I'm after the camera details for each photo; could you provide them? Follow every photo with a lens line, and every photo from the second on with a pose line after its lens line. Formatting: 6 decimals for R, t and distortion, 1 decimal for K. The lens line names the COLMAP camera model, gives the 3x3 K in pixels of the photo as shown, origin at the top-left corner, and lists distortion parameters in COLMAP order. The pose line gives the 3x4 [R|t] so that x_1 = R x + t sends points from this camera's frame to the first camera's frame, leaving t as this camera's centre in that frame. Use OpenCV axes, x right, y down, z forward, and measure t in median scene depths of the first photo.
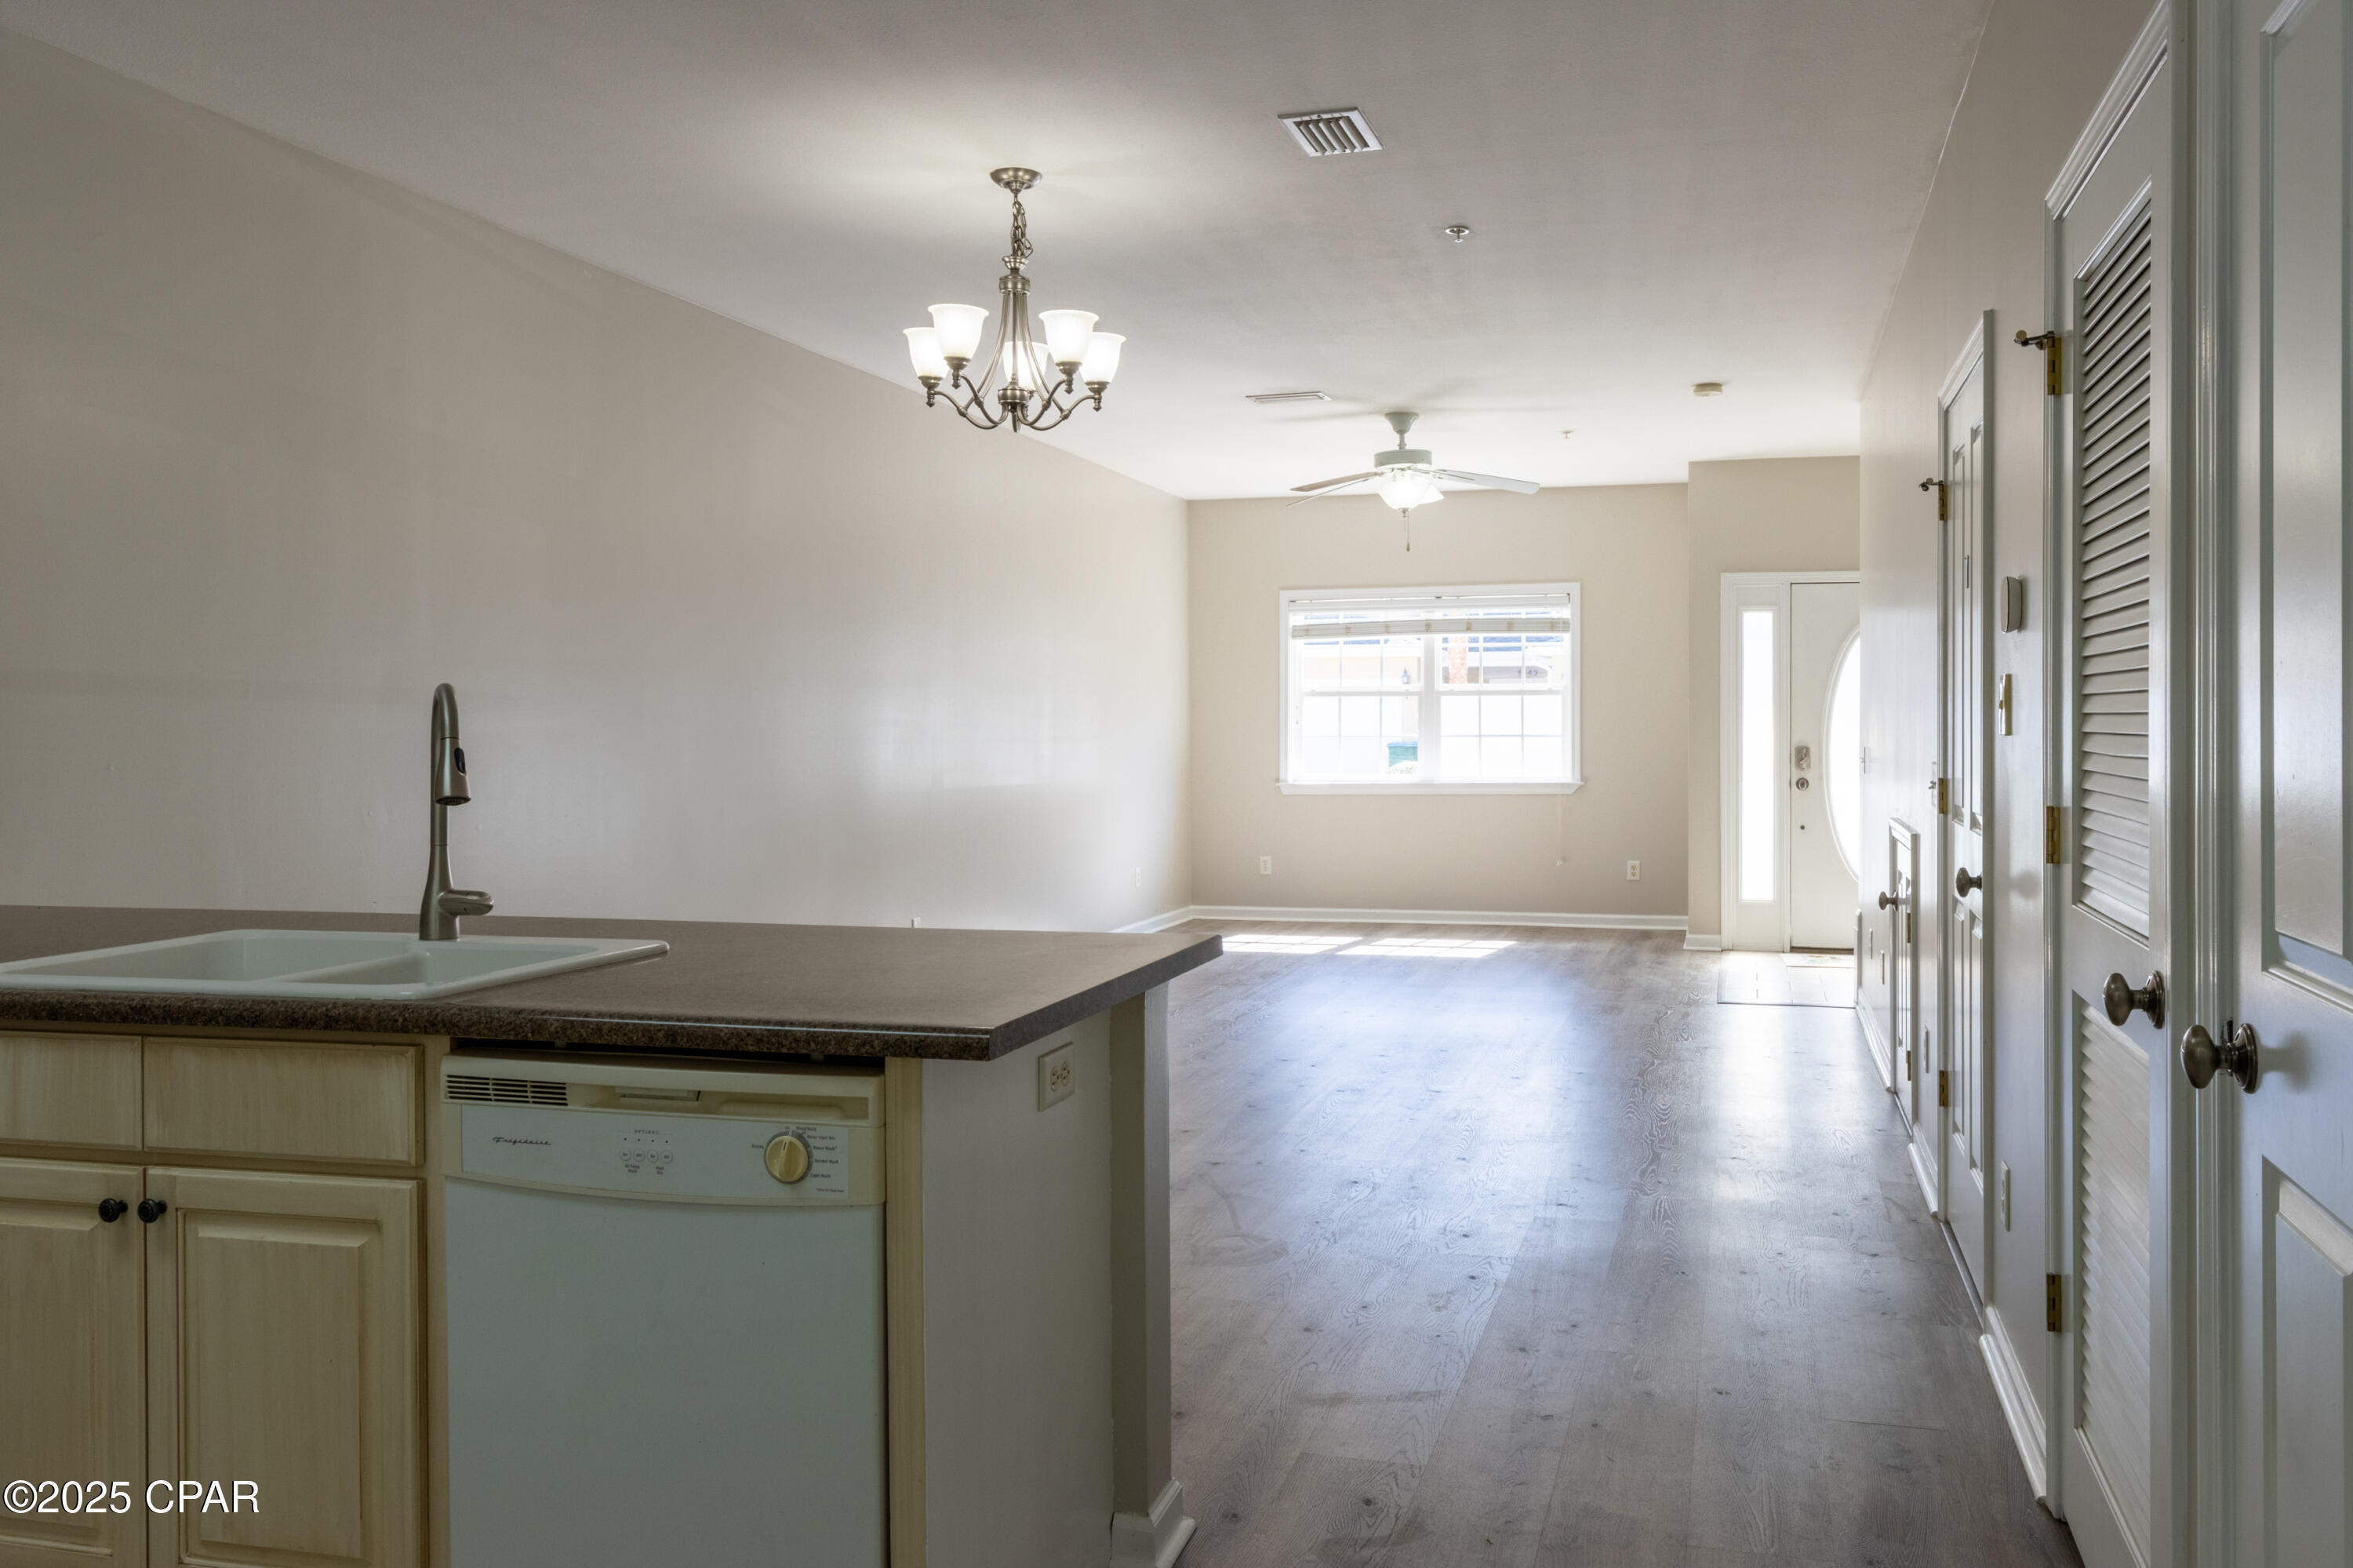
lens RADIAL K [[1747.8, 0, 1196.5], [0, 1747.8, 715.7], [0, 0, 1]] dist [0.006843, -0.002539]
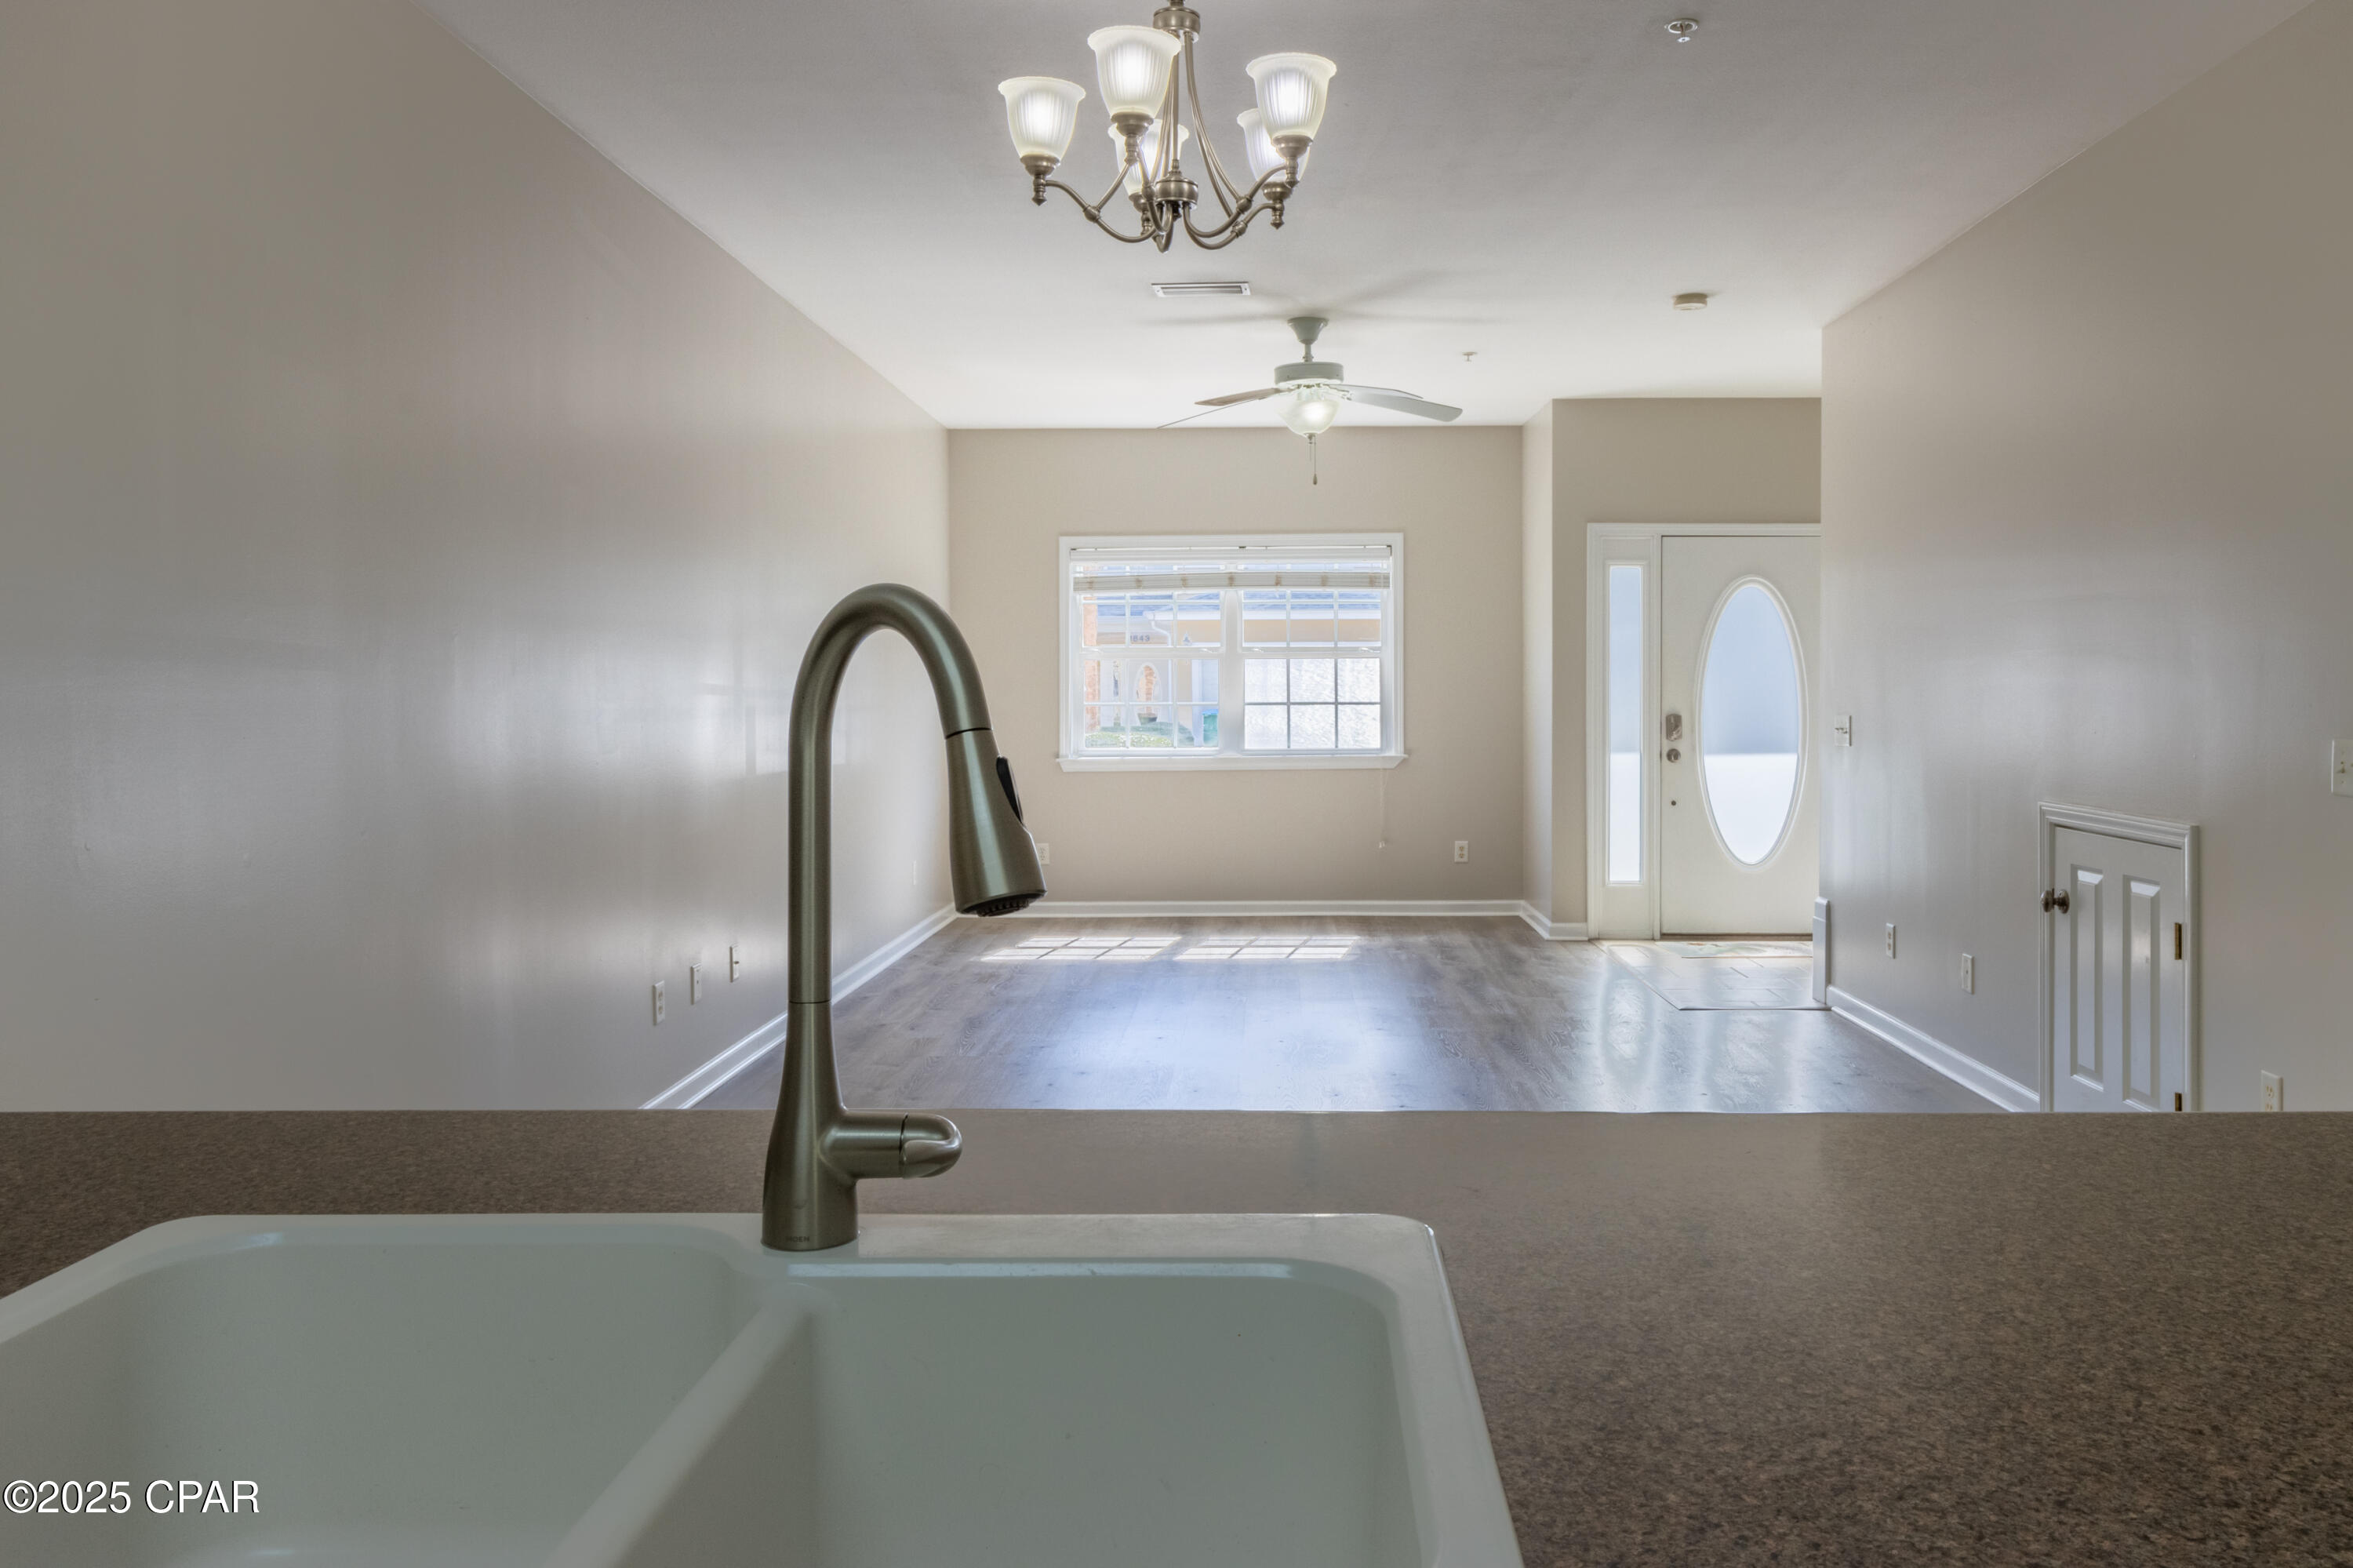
lens RADIAL K [[1758.3, 0, 1174.3], [0, 1758.3, 711.7], [0, 0, 1]] dist [0.000804, 0.000254]
pose [[0.971691, -0.003870, 0.236225, -0.123408], [-0.000084, 0.999860, 0.016722, 0.000705], [-0.236257, -0.016269, 0.971554, 0.166139]]
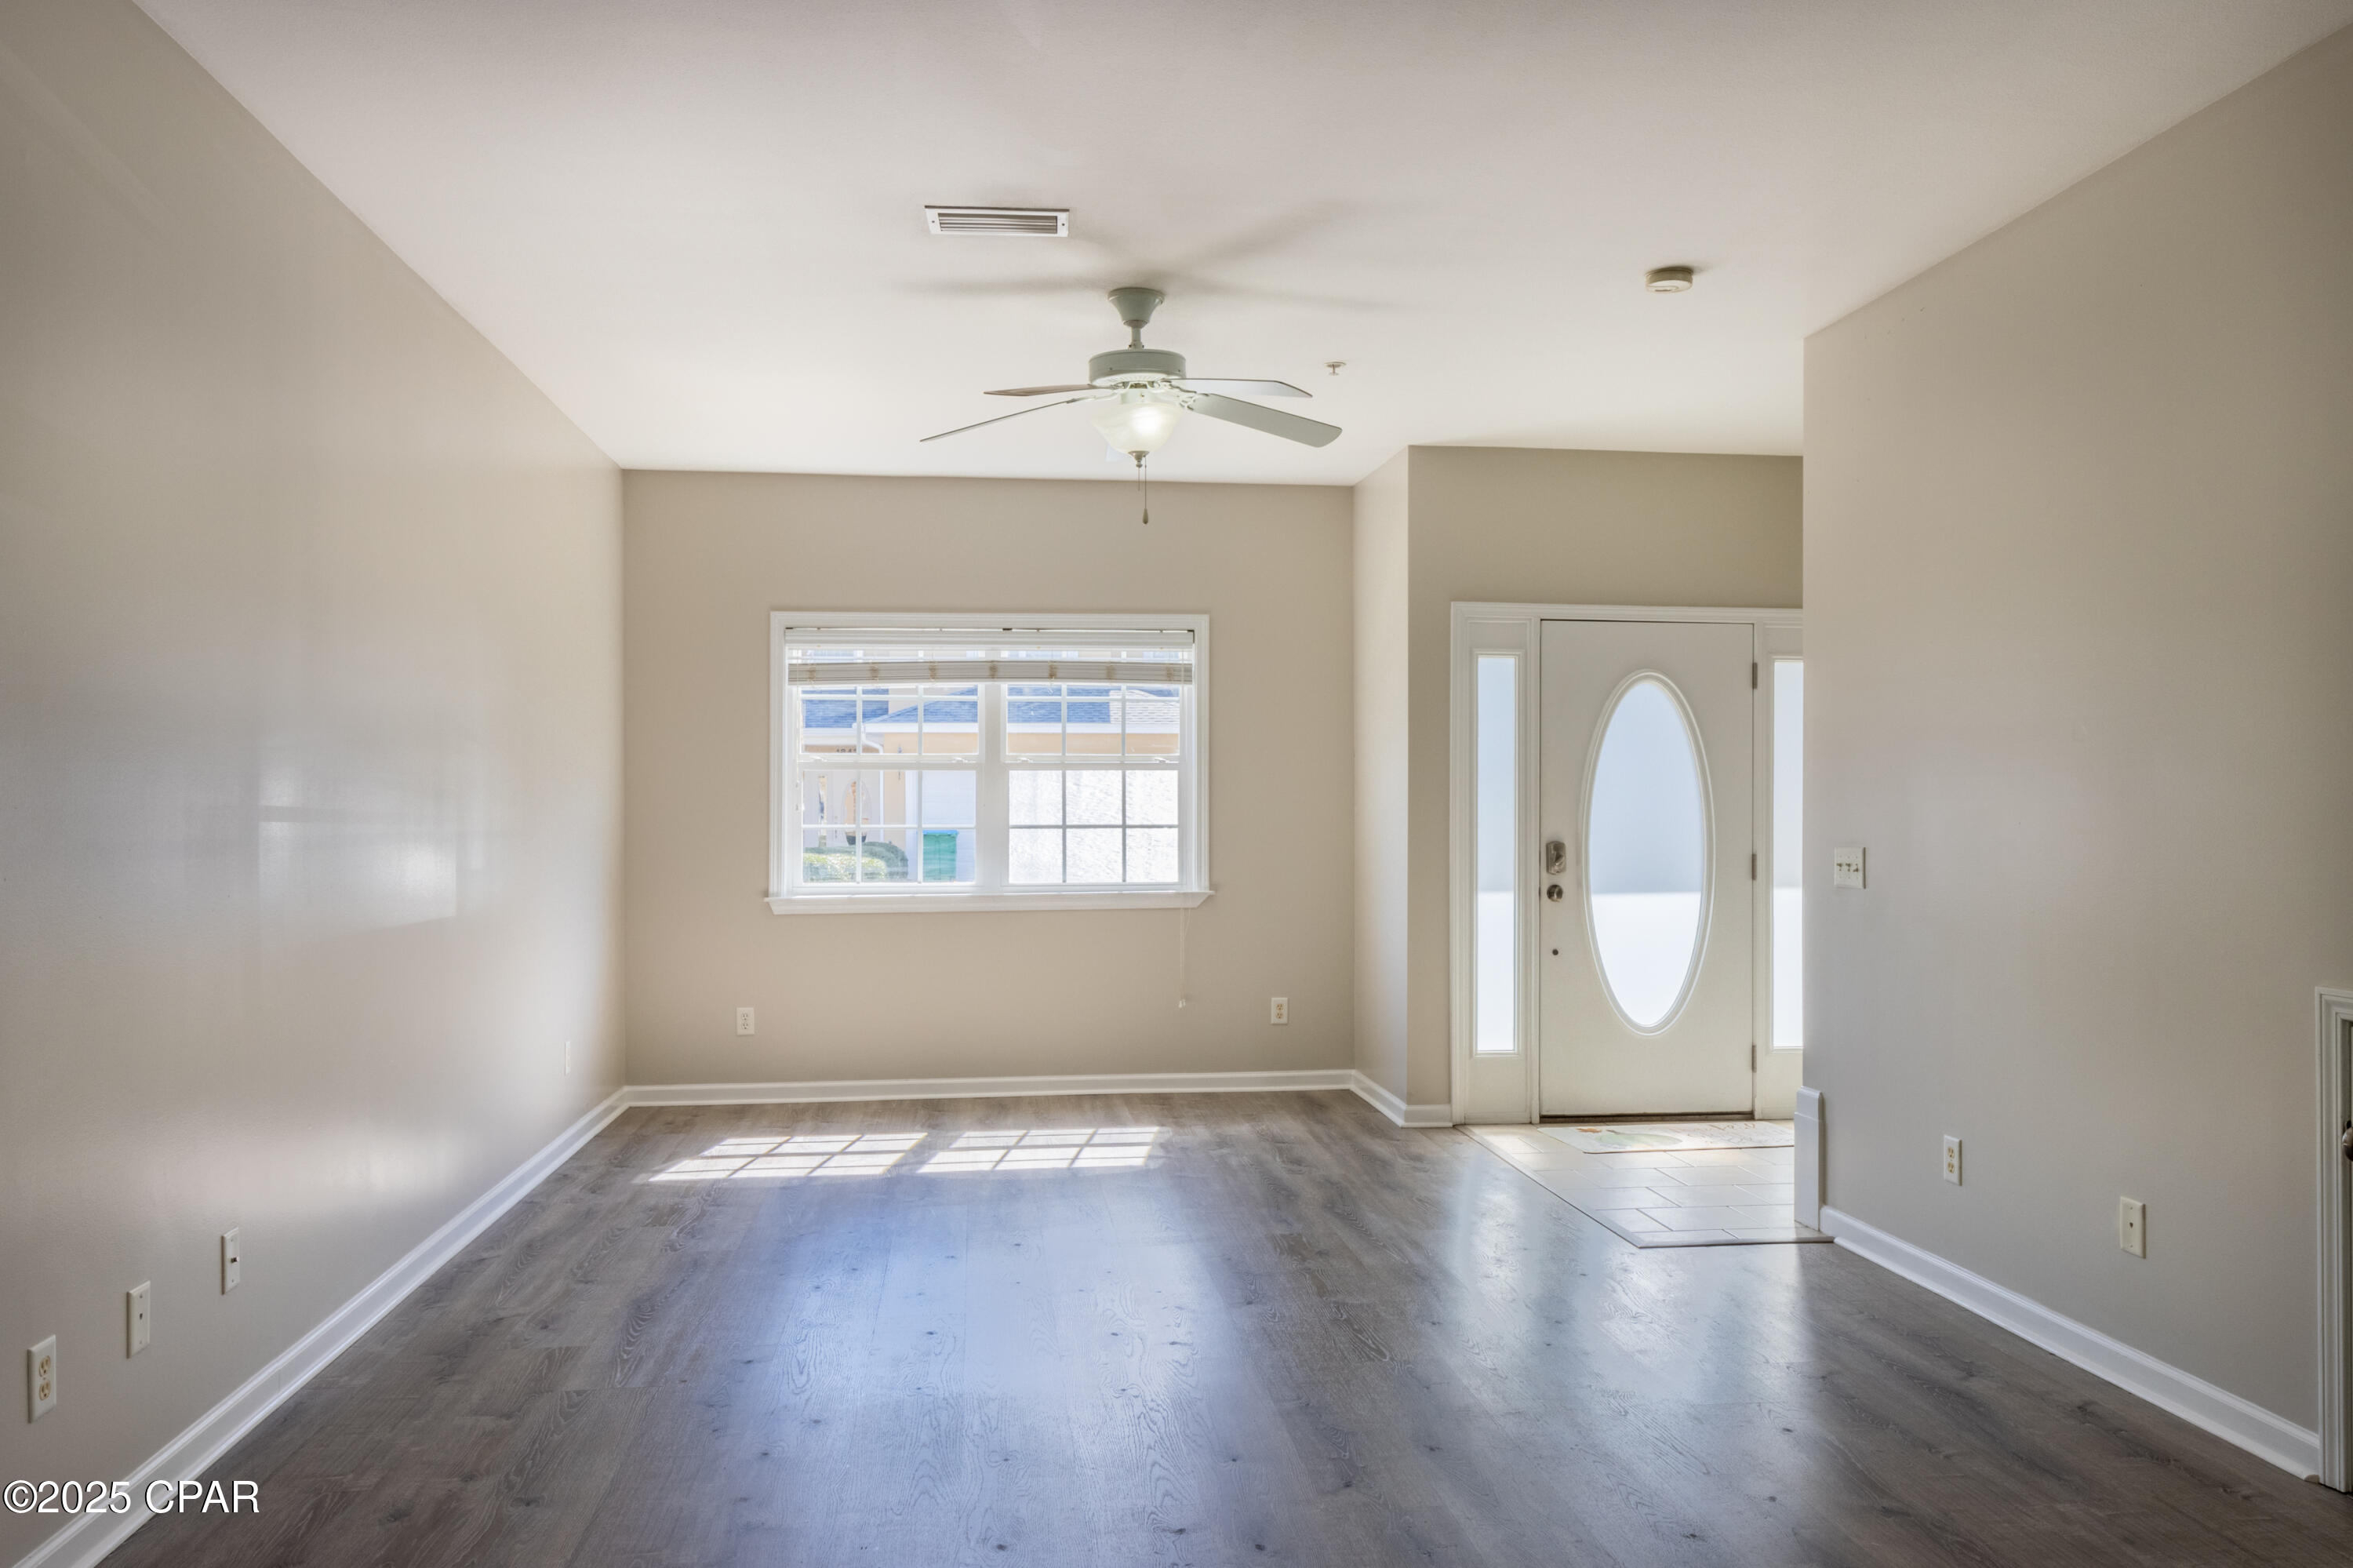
lens RADIAL K [[1762.6, 0, 1176.5], [0, 1762.6, 784.0], [0, 0, 1]] dist [0.005214, 0.001146]
pose [[0.918459, 0.006568, 0.395463, -0.091812], [-0.003505, 0.999958, -0.008467, 0.000146], [-0.395502, 0.006391, 0.918443, 0.377879]]
